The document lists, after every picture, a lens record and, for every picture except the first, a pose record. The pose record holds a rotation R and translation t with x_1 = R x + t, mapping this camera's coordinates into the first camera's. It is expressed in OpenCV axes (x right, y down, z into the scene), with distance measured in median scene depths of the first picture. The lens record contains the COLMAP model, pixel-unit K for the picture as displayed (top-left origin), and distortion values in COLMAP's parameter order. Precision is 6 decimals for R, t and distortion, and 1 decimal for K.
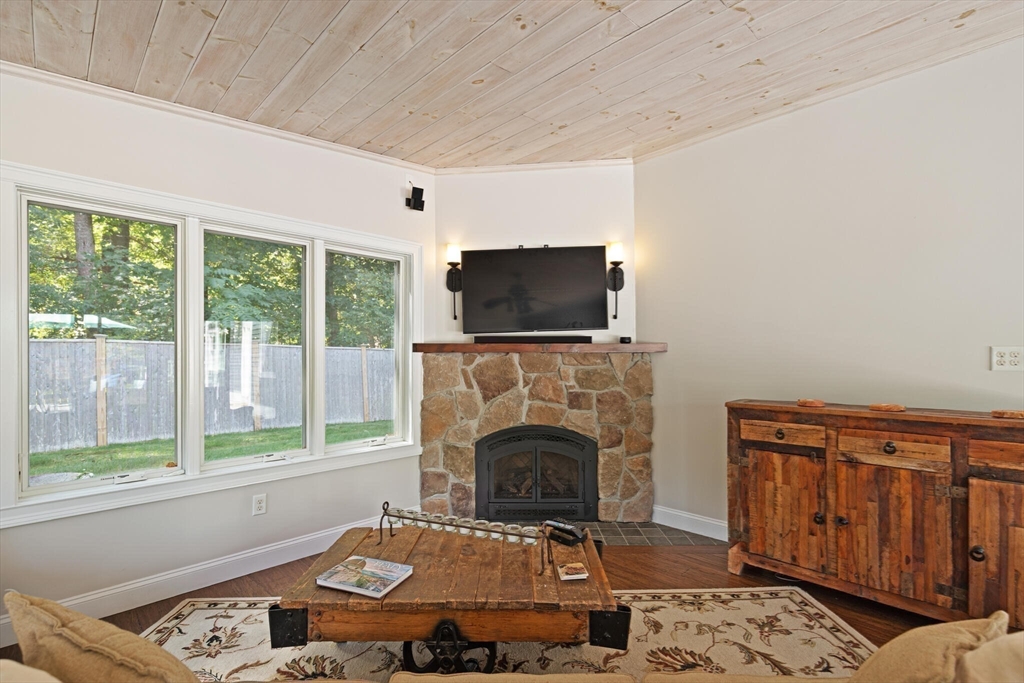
lens RADIAL K [[473.1, 0, 505.0], [0, 473.1, 354.4], [0, 0, 1]] dist [0.006100, -0.001805]
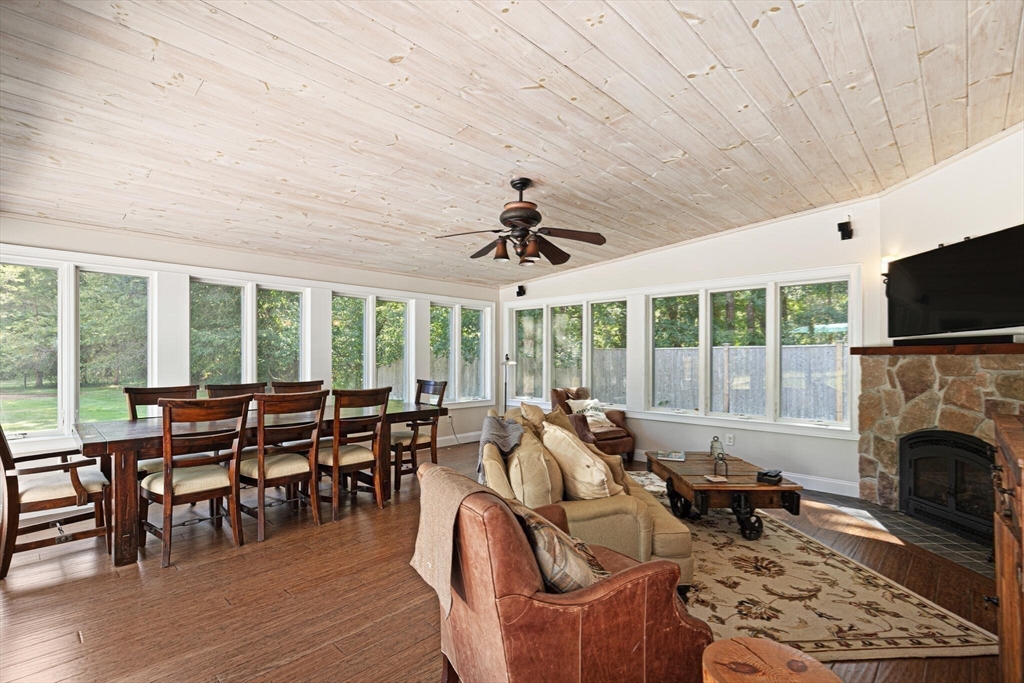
lens RADIAL K [[473.1, 0, 510.6], [0, 473.1, 350.0], [0, 0, 1]] dist [0.006100, -0.001805]
pose [[0.030738, -0.012709, -0.999447, 0.993136], [-0.002048, 0.999916, -0.012778, 0.000771], [0.999525, 0.002440, 0.030709, 0.088573]]
